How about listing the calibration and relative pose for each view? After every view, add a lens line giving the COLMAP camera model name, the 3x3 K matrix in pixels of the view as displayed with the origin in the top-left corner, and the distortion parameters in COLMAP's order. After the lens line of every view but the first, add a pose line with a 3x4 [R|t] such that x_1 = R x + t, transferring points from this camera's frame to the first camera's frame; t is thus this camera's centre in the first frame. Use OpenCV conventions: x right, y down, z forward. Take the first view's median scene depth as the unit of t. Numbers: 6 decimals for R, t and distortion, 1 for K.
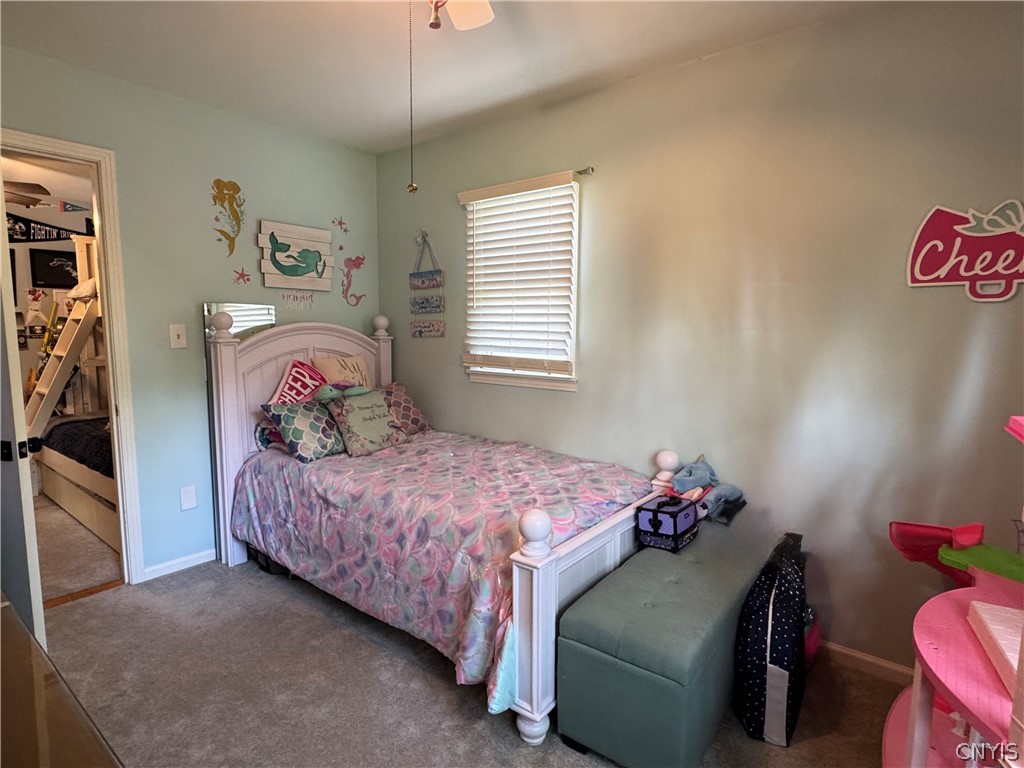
lens RADIAL K [[555.9, 0, 512.0], [0, 555.9, 384.0], [0, 0, 1]] dist [0.003609, 0.001677]
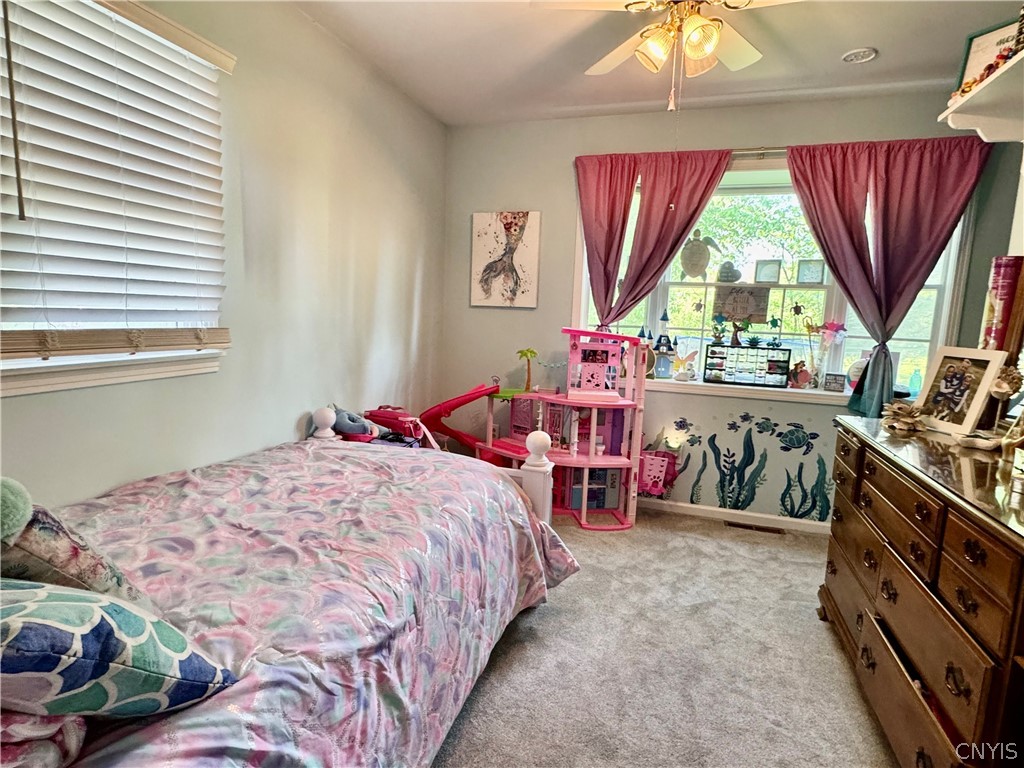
lens RADIAL K [[555.9, 0, 512.0], [0, 555.9, 384.0], [0, 0, 1]] dist [0.003609, 0.001677]
pose [[-0.363405, -0.144484, 0.920359, -0.668944], [0.063487, 0.981764, 0.179192, -0.073124], [-0.929466, 0.123550, -0.347605, 0.891293]]
